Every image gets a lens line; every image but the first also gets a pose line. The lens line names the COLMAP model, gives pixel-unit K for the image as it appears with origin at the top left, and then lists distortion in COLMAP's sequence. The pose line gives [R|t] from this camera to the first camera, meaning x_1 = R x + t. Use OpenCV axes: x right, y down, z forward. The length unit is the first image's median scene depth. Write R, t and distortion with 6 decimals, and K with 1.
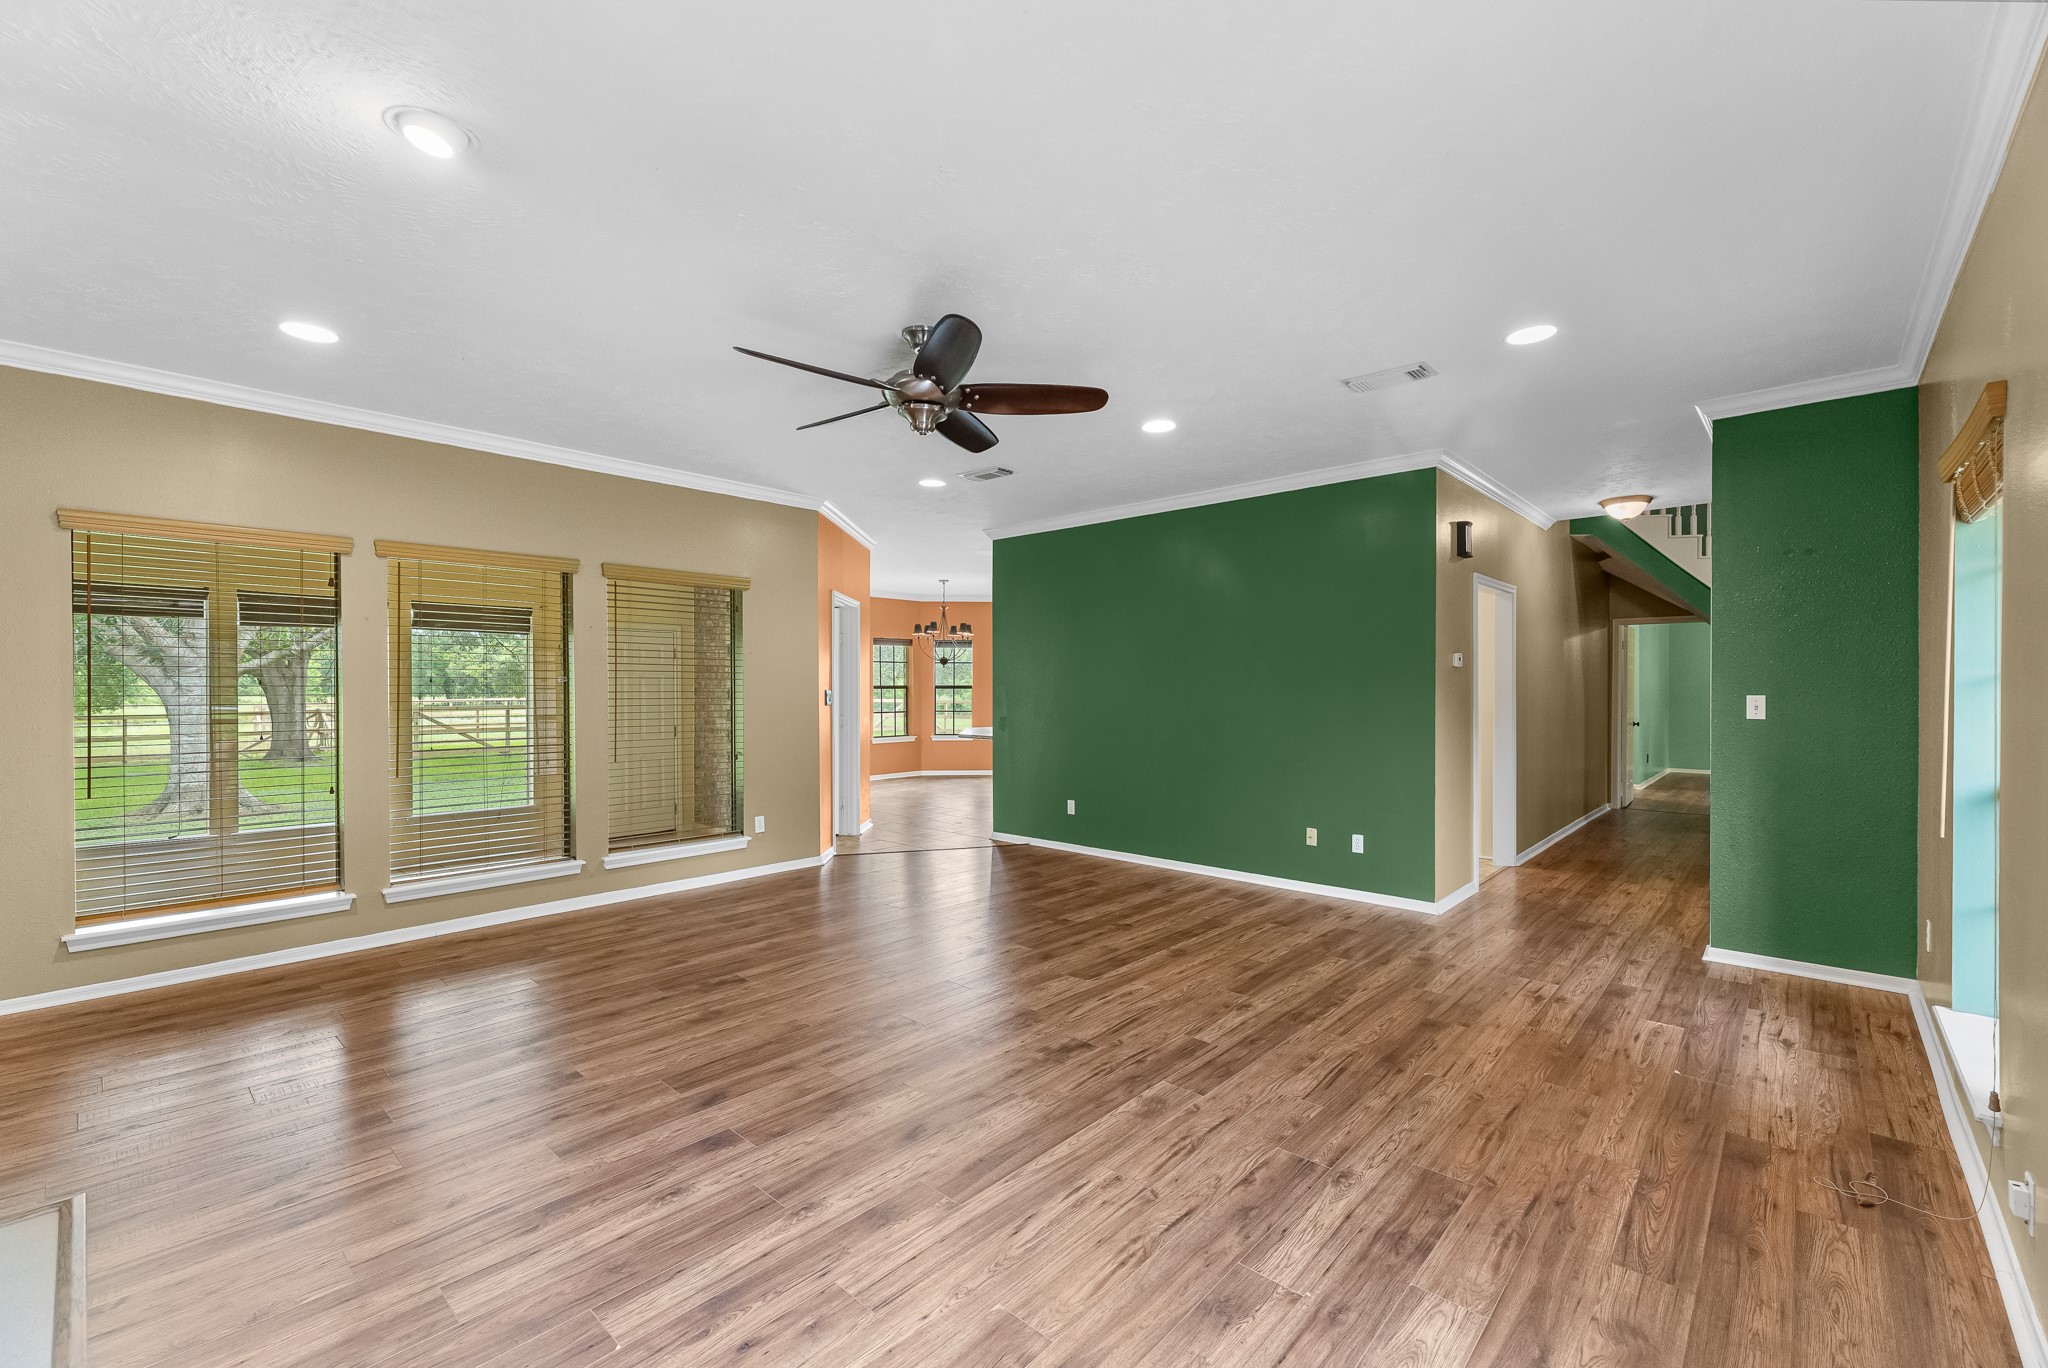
lens RADIAL K [[851.3, 0, 1069.7], [0, 851.3, 684.3], [0, 0, 1]] dist [0.002399, -0.000078]
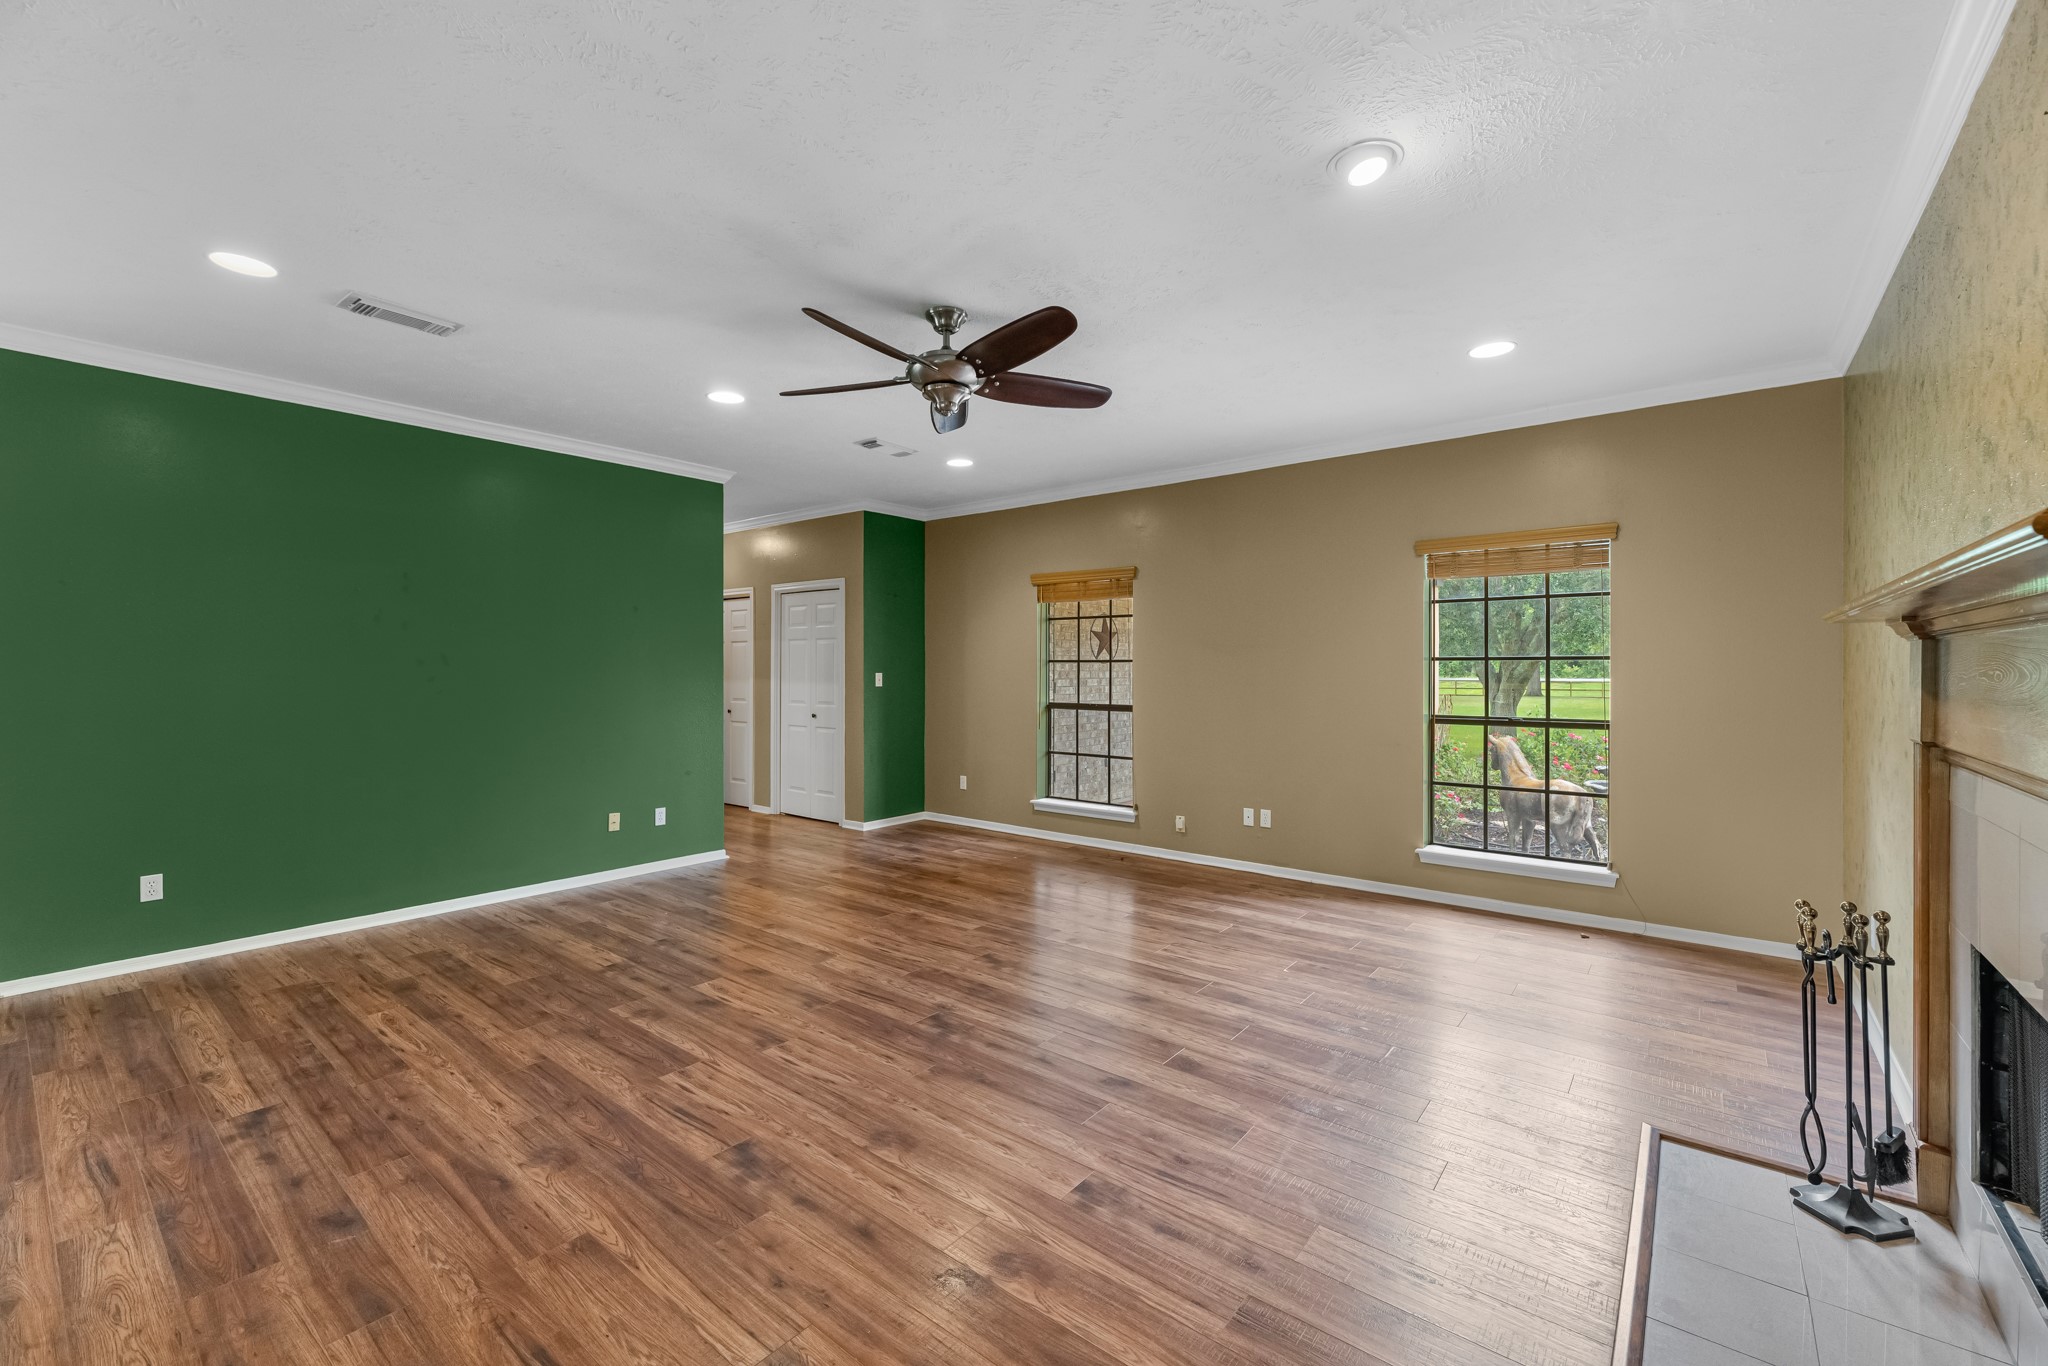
lens RADIAL K [[830.1, 0, 1034.3], [0, 830.1, 663.7], [0, 0, 1]] dist [0.002396, -0.002539]
pose [[-0.043459, 0.005726, 0.999039, -0.985535], [-0.002502, 0.999980, -0.005840, 0.004182], [-0.999052, -0.002754, -0.043443, 0.812080]]
